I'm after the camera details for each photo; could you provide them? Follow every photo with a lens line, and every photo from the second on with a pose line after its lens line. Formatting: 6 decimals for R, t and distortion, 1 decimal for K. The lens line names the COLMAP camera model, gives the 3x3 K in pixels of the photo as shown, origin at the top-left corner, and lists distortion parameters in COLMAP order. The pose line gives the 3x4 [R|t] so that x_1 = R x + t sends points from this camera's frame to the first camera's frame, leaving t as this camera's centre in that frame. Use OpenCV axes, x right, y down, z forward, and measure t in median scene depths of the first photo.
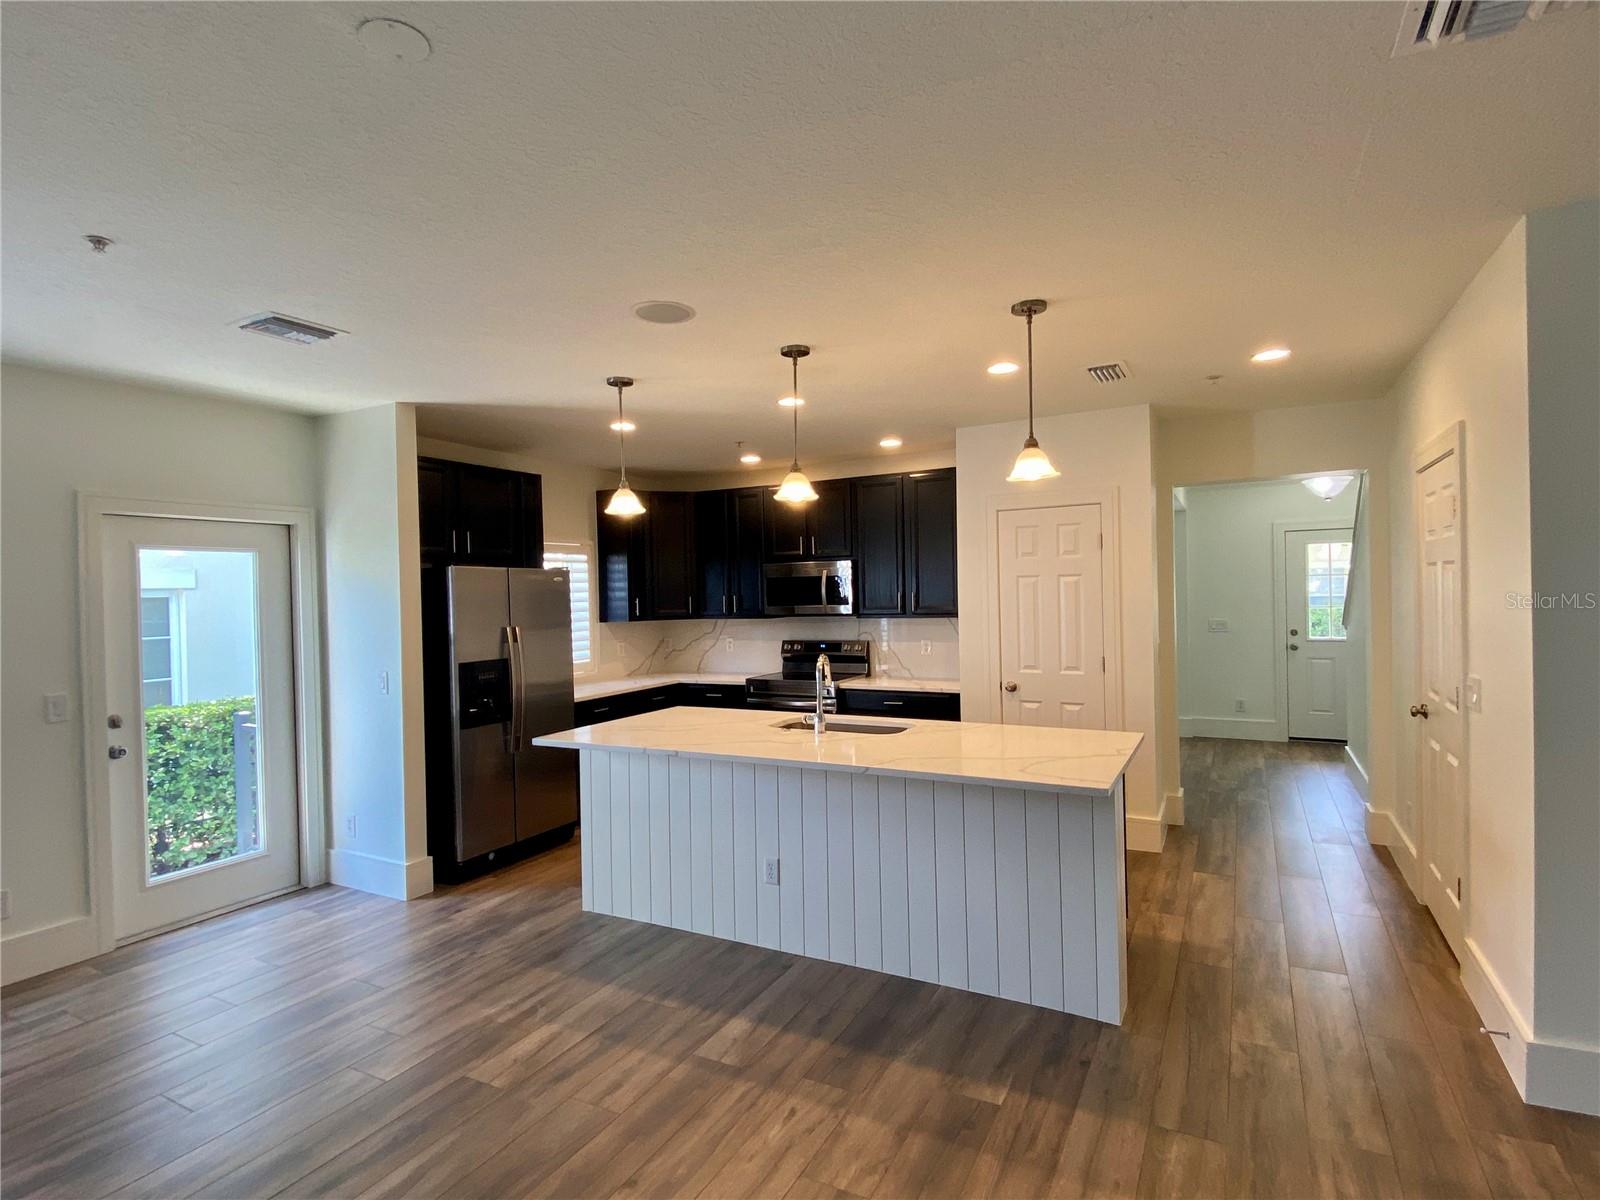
lens RADIAL K [[820.2, 0, 798.7], [0, 820.2, 603.4], [0, 0, 1]] dist [0.073617, -0.076825]
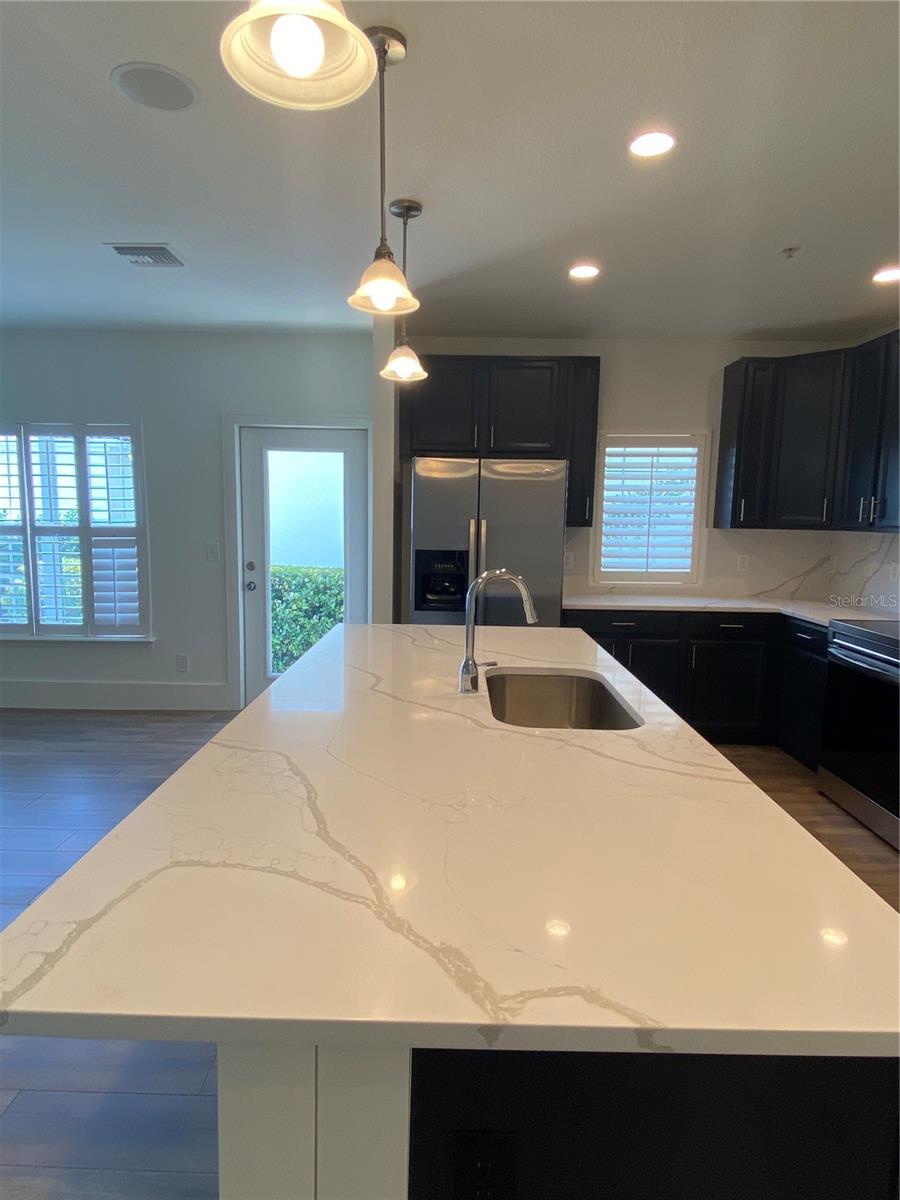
lens RADIAL K [[688.2, 0, 450.0], [0, 688.2, 600.0], [0, 0, 1]] dist [0.088679, -0.109851]
pose [[0.460441, 0.139803, -0.876612, 0.371456], [-0.039380, 0.989765, 0.137164, 0.011850], [0.886816, -0.028635, 0.461234, 0.575944]]
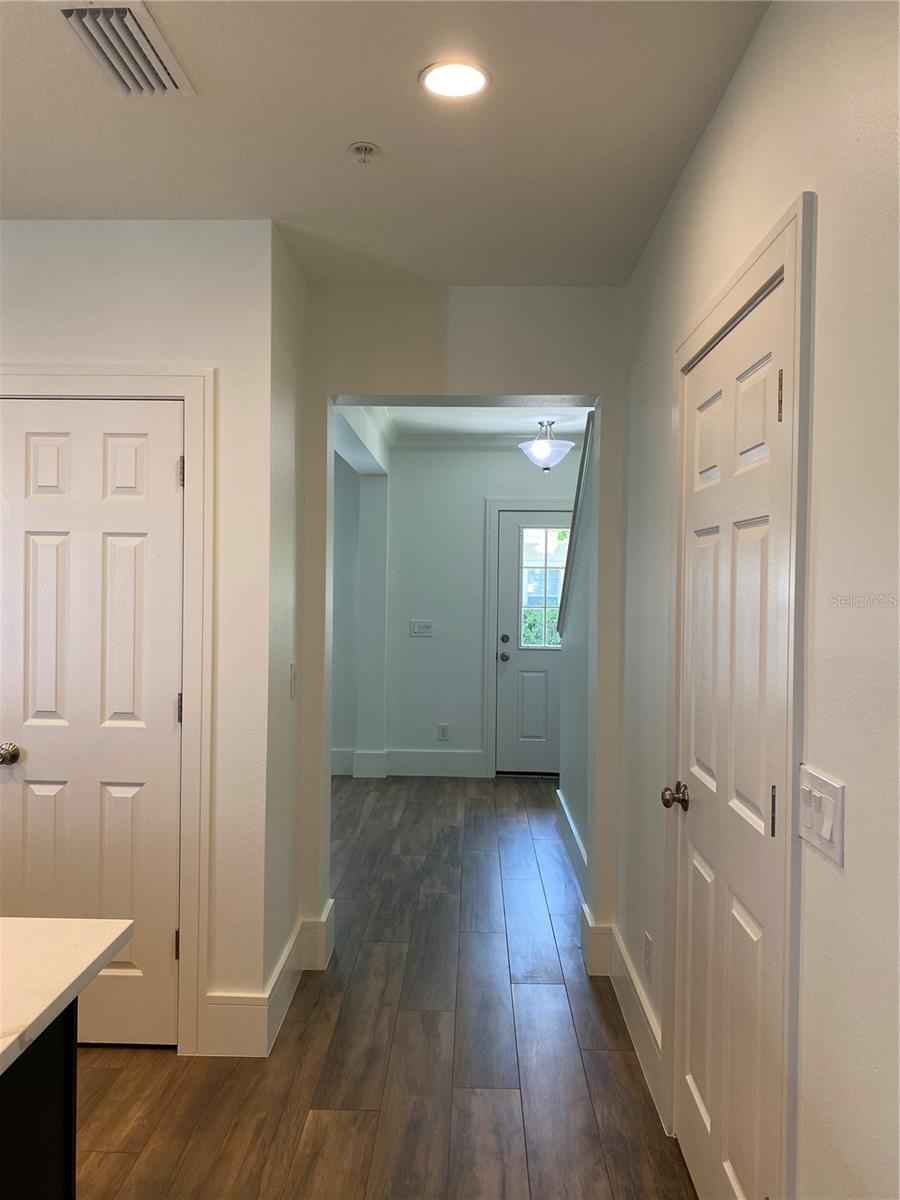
lens RADIAL K [[910.0, 0, 450.0], [0, 910.0, 600.0], [0, 0, 1]] dist [0.038296, -0.032447]
pose [[0.894443, 0.025898, 0.446431, 0.262711], [-0.028145, 0.999603, -0.001600, 0.002010], [-0.446295, -0.011134, 0.894817, 0.411236]]
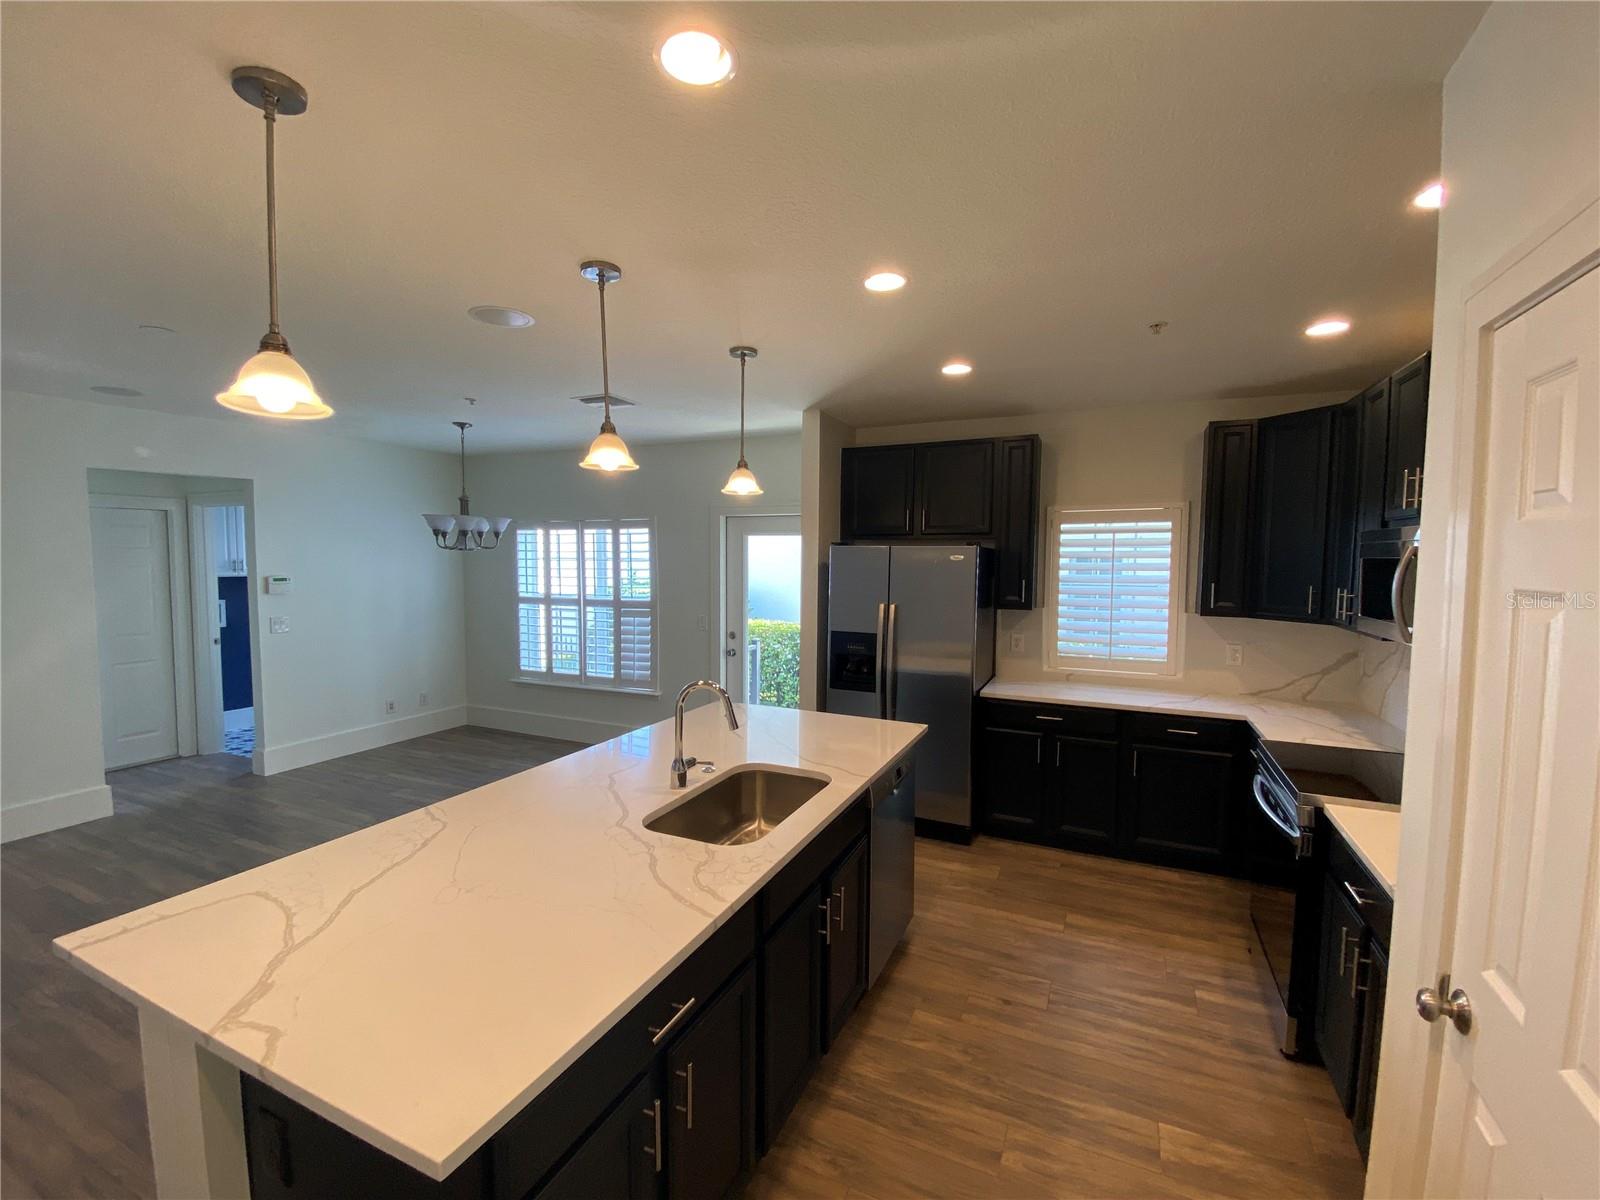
lens RADIAL K [[689.3, 0, 797.2], [0, 689.3, 606.1], [0, 0, 1]] dist [0.027819, -0.024923]
pose [[0.048008, 0.098069, -0.994021, 0.483622], [-0.019881, 0.995065, 0.097212, -0.048563], [0.998649, 0.015096, 0.049721, 0.832489]]
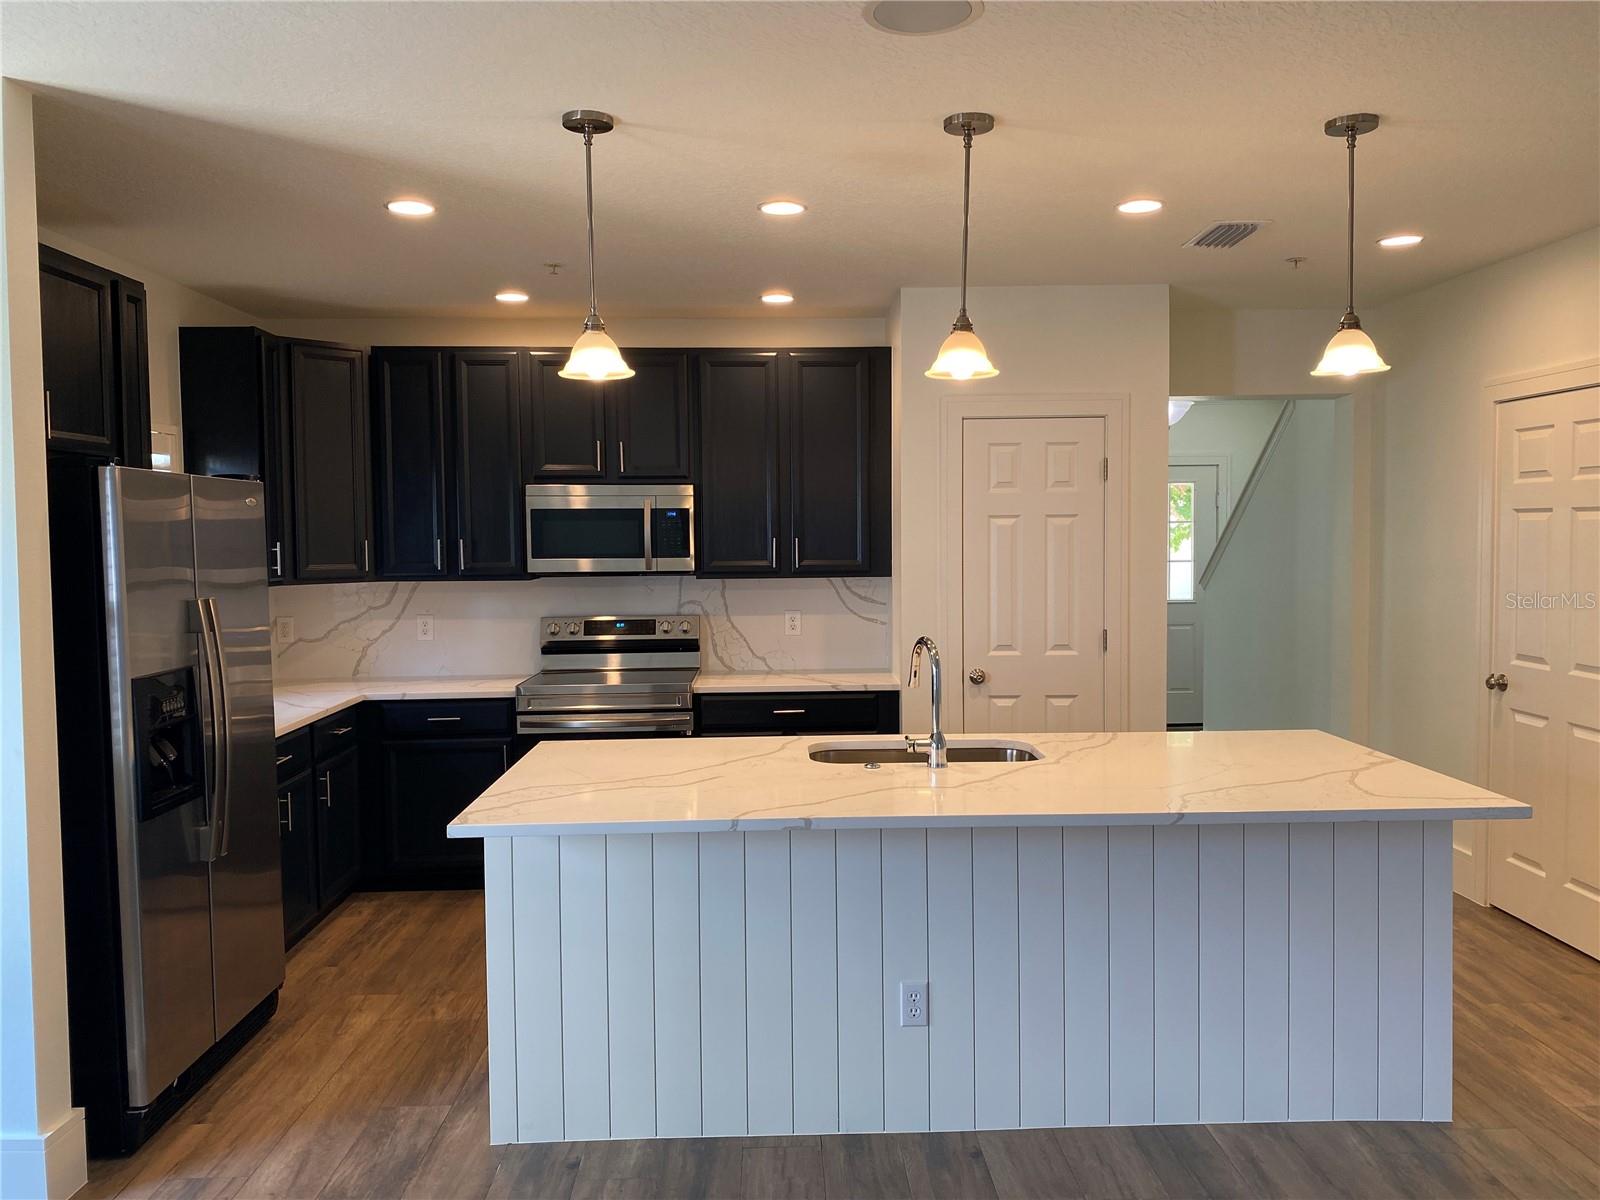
lens RADIAL K [[1213.3, 0, 803.6], [0, 1213.3, 596.7], [0, 0, 1]] dist [0.038296, -0.032447]
pose [[0.864600, -0.013077, 0.502291, -0.395962], [-0.003393, 0.999487, 0.031862, 0.002993], [-0.502450, -0.029252, 0.864112, 0.214356]]
